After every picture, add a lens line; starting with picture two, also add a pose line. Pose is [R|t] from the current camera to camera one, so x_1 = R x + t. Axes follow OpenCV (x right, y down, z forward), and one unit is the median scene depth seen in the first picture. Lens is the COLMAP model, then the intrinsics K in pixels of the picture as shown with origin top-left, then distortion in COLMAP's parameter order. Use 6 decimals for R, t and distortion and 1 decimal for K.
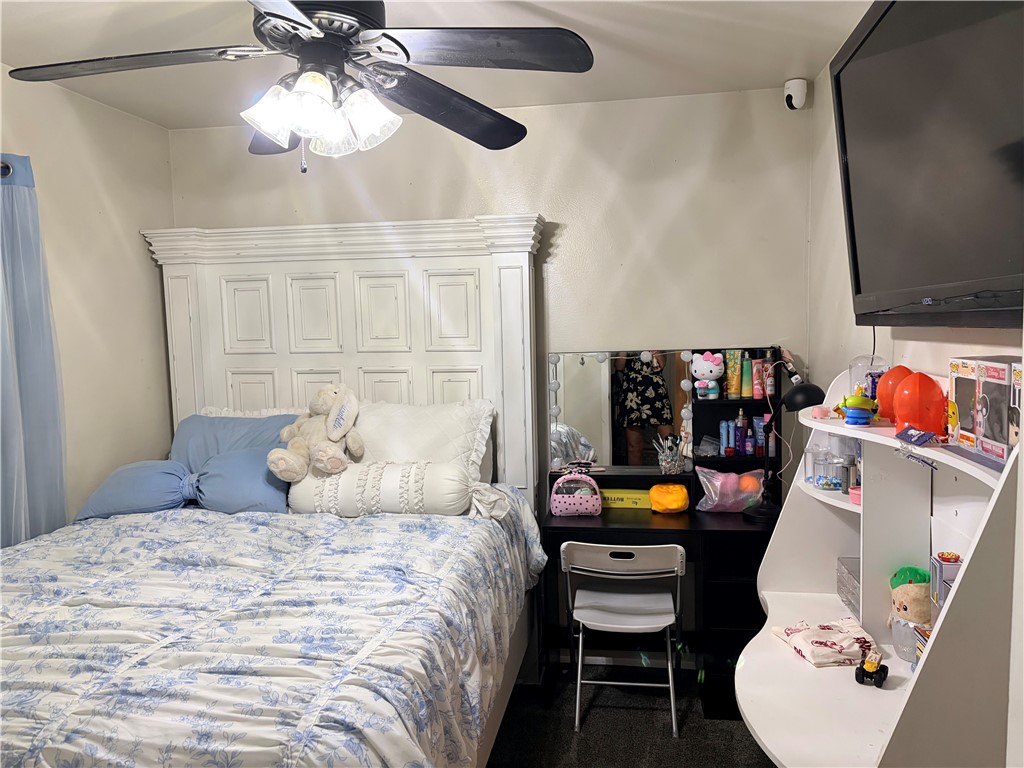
lens RADIAL K [[771.6, 0, 515.2], [0, 771.6, 383.5], [0, 0, 1]] dist [0.061428, -0.070088]
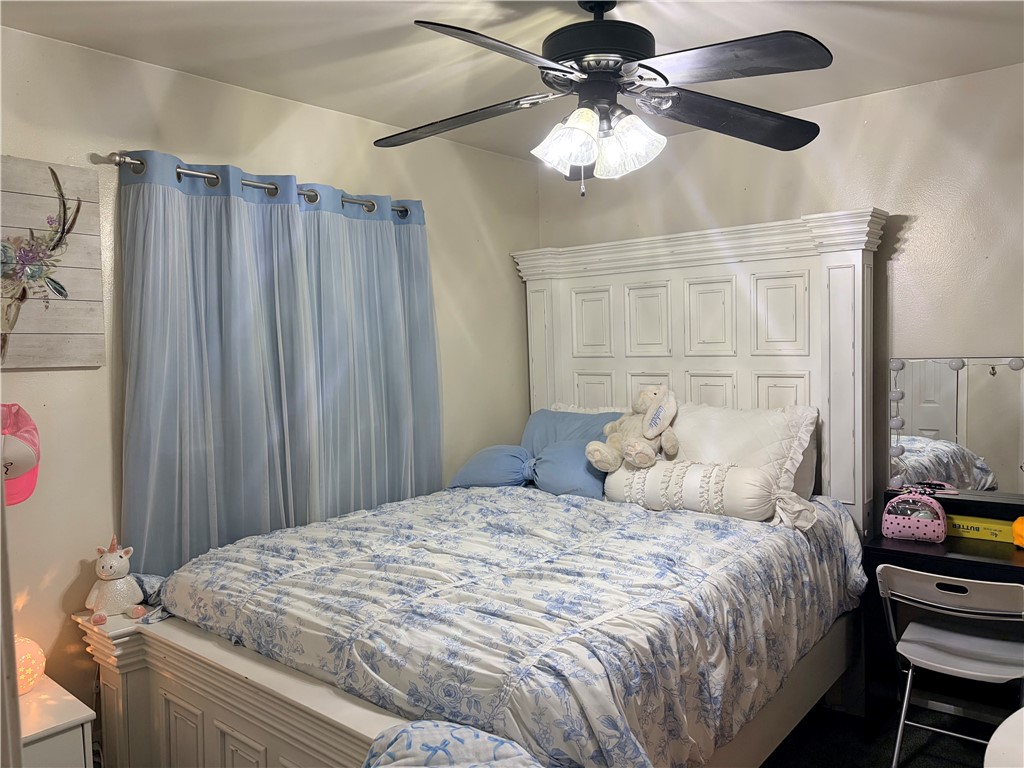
lens RADIAL K [[771.6, 0, 515.8], [0, 771.6, 387.7], [0, 0, 1]] dist [0.061428, -0.070088]
pose [[0.867783, 0.030230, -0.496023, 0.155707], [-0.032036, 0.999475, 0.004867, 0.005442], [0.495910, 0.011667, 0.868296, -0.024132]]
